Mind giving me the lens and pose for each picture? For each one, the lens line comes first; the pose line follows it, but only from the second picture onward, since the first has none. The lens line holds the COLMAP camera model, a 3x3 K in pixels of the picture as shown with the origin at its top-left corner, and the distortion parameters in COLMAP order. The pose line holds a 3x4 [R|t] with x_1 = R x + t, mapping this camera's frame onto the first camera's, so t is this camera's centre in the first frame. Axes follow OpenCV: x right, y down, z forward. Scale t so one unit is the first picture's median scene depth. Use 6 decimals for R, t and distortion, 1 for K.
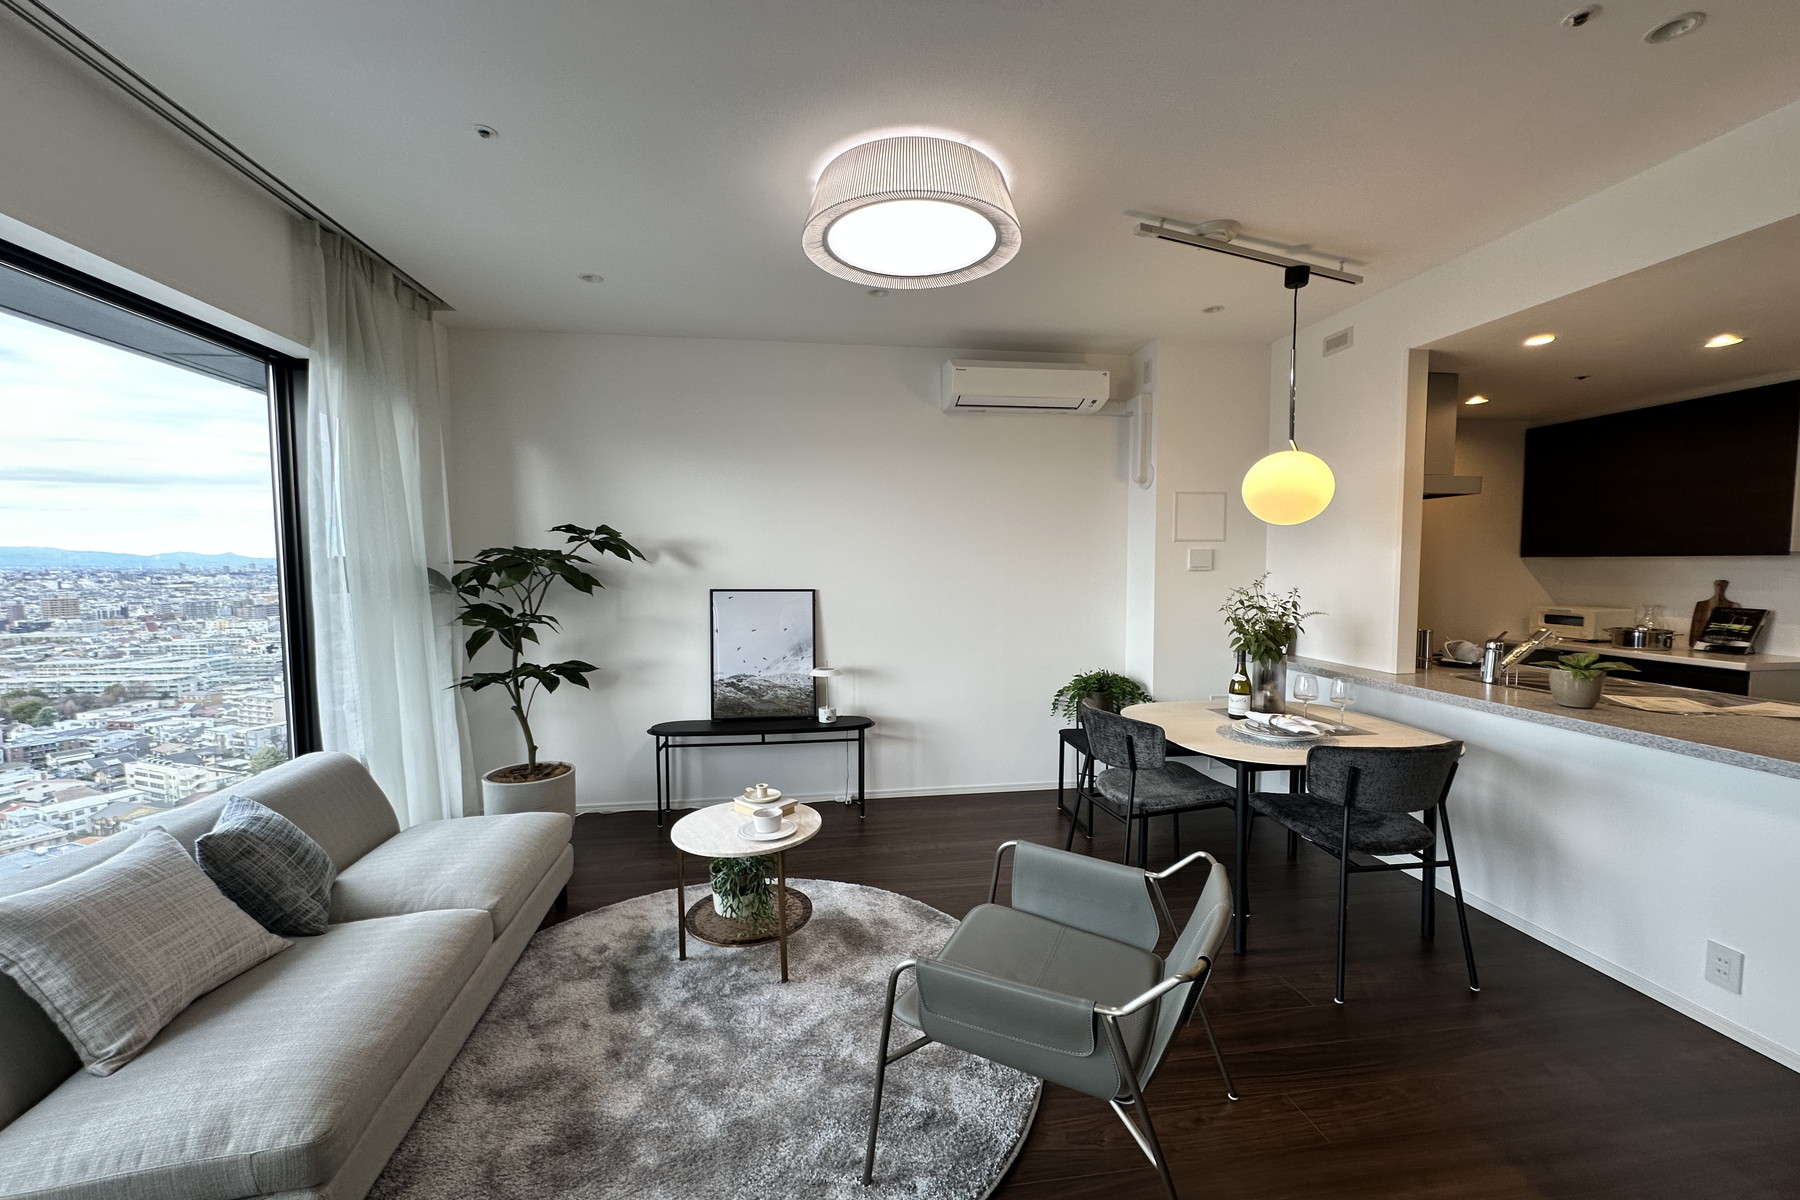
lens RADIAL K [[718.1, 0, 900.7], [0, 718.1, 610.4], [0, 0, 1]] dist [-0.002021, 0.000046]
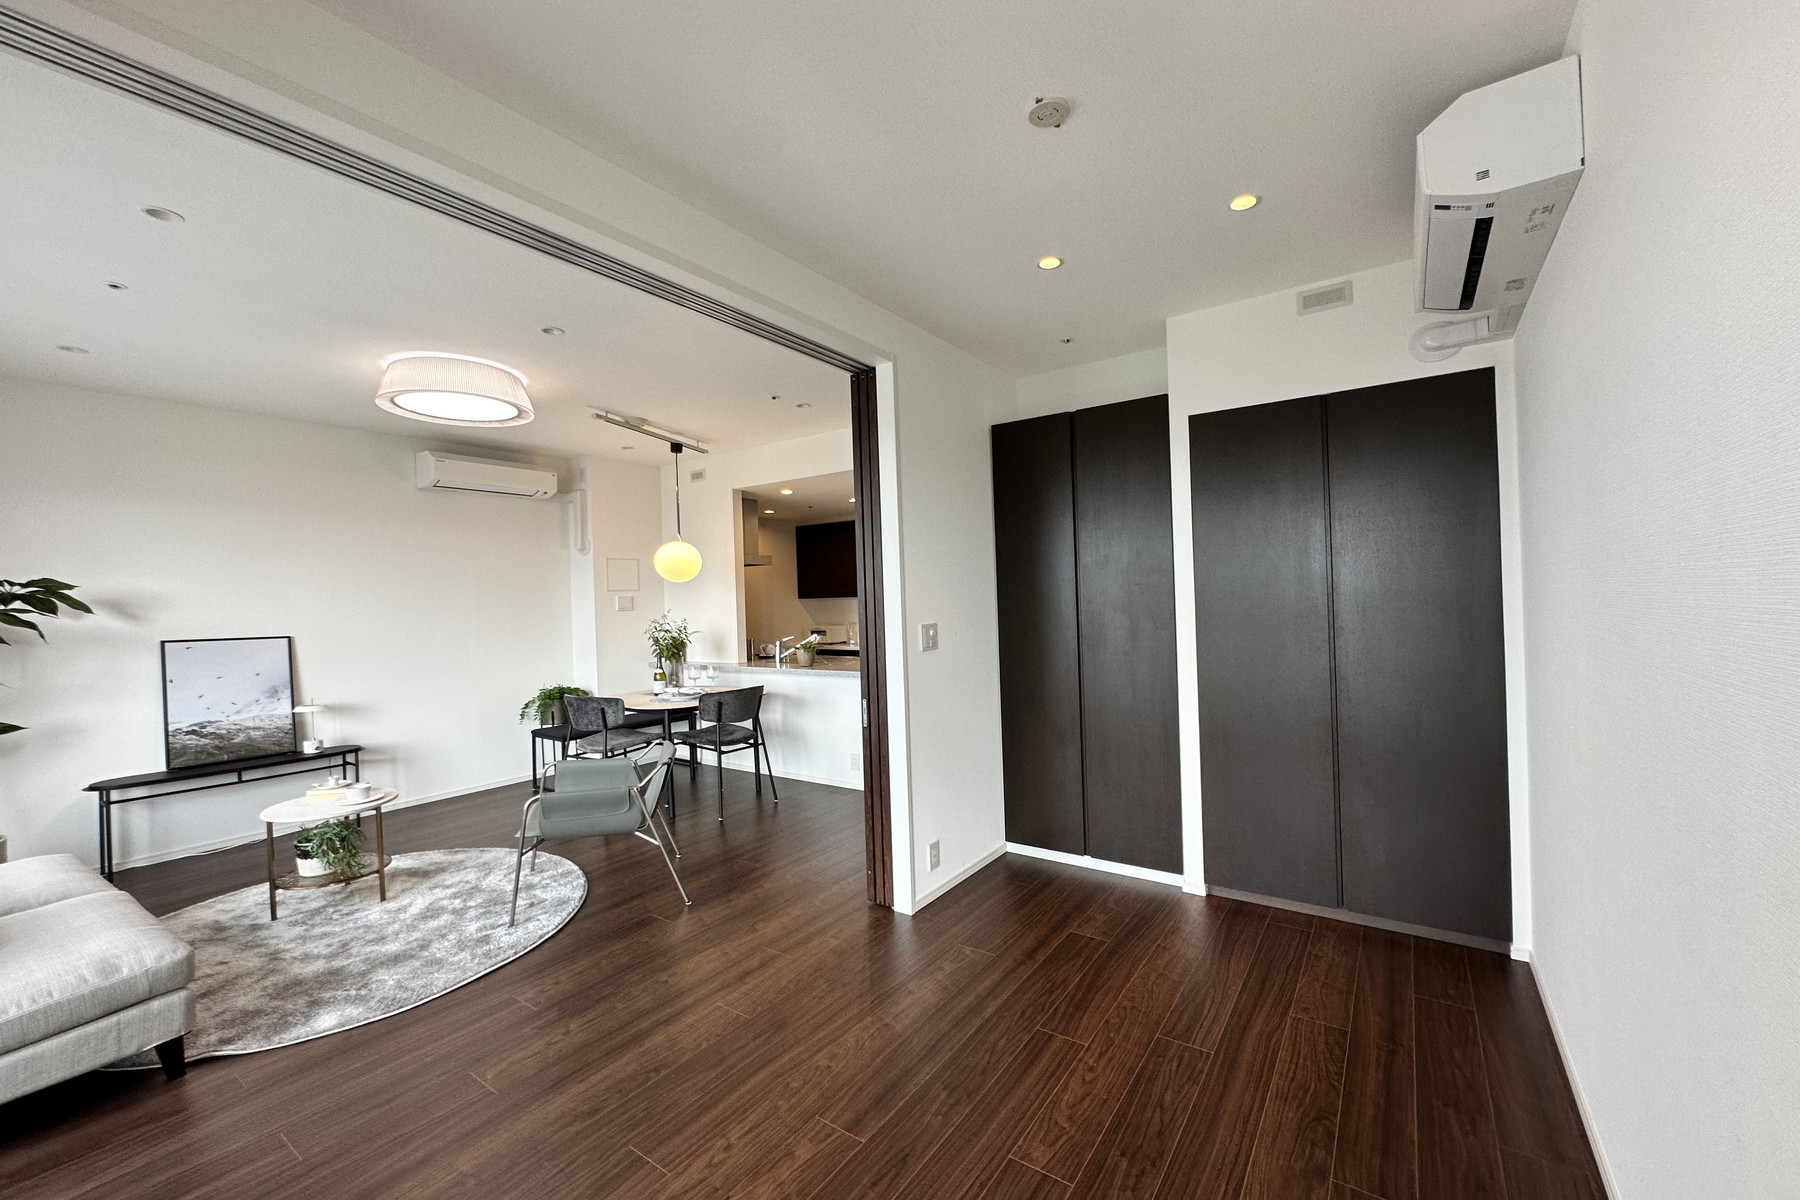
lens RADIAL K [[718.1, 0, 900.7], [0, 718.1, 610.4], [0, 0, 1]] dist [-0.002021, 0.000046]
pose [[0.685534, -0.024787, 0.727619, -0.342606], [0.072711, 0.996754, -0.034550, 0.046773], [-0.724401, 0.076591, 0.685111, -0.548124]]
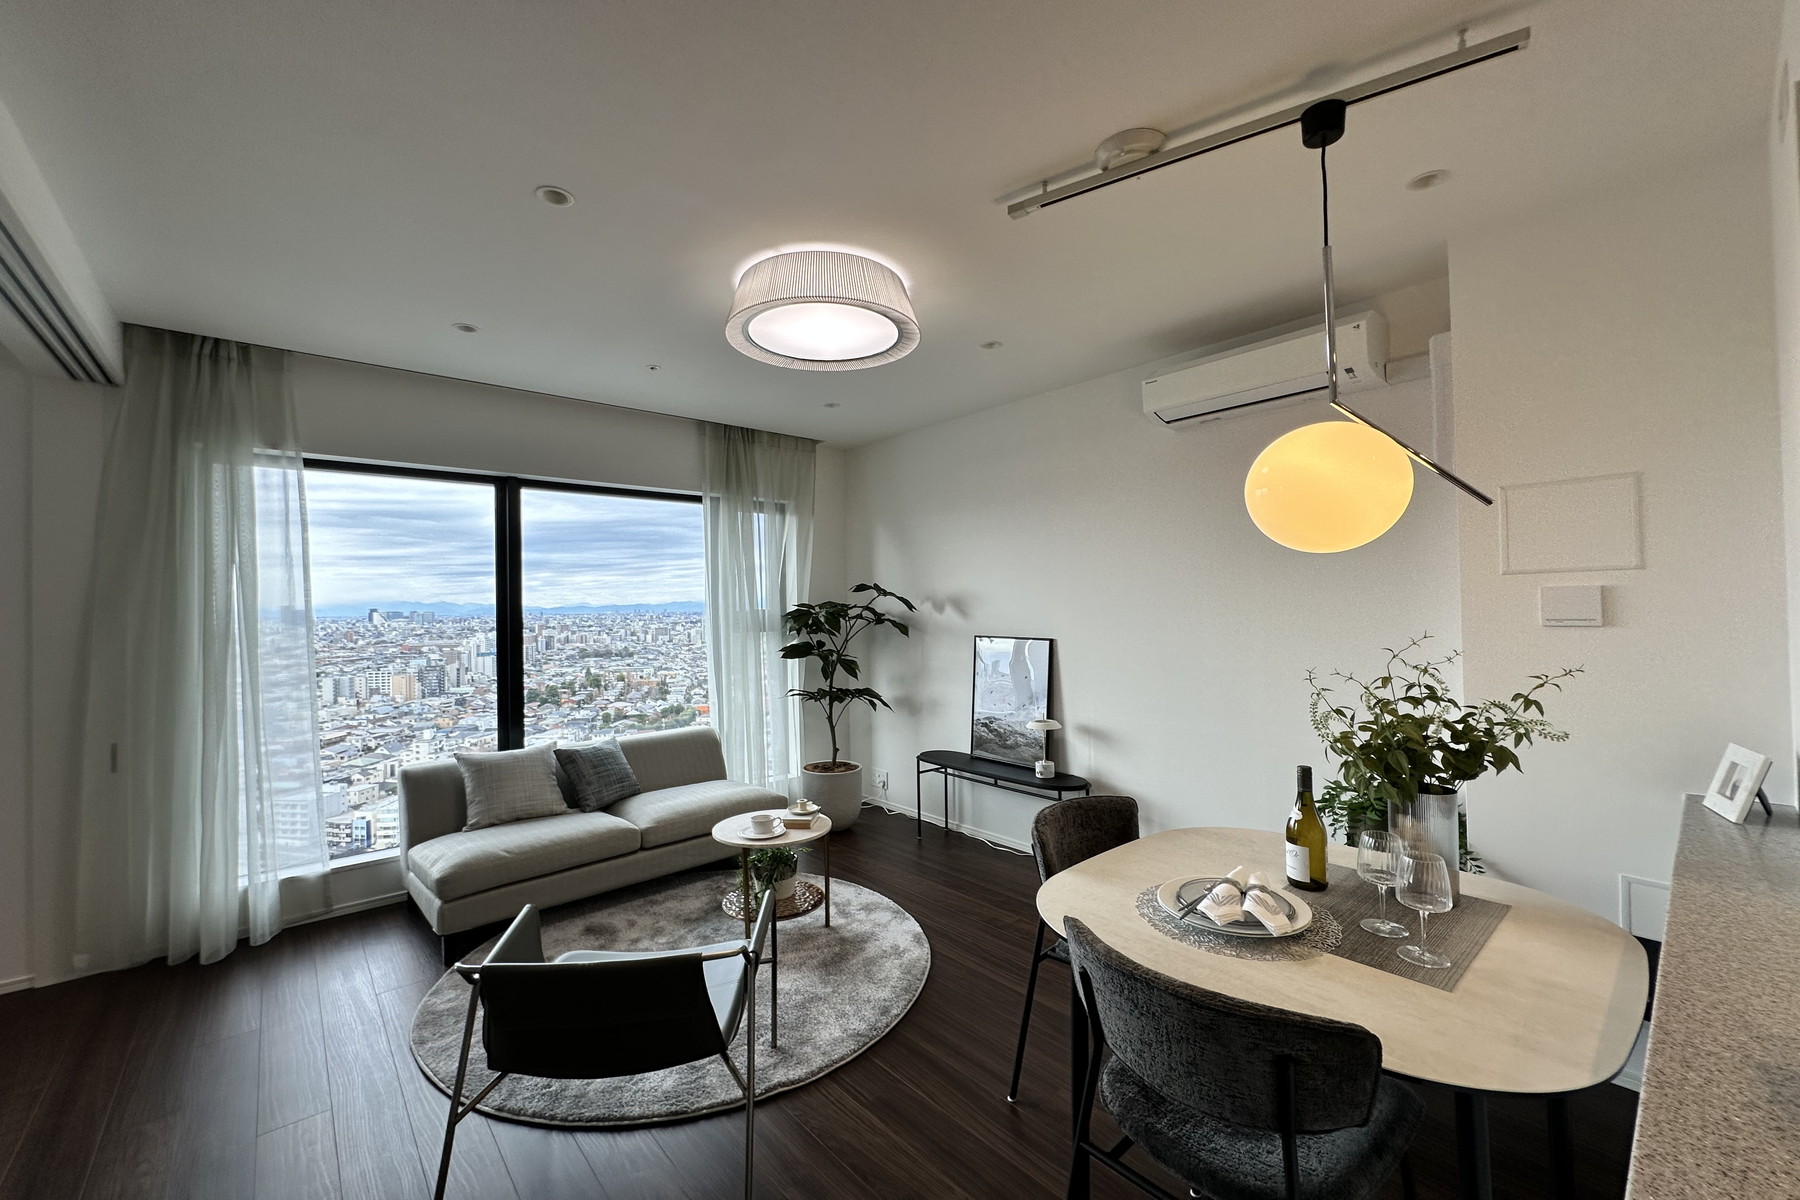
lens RADIAL K [[718.1, 0, 900.7], [0, 718.1, 610.4], [0, 0, 1]] dist [-0.002021, 0.000046]
pose [[0.547894, -0.000901, -0.836547, 0.721764], [-0.038559, 0.998909, -0.026330, -0.042510], [0.835659, 0.046683, 0.547262, 0.361109]]
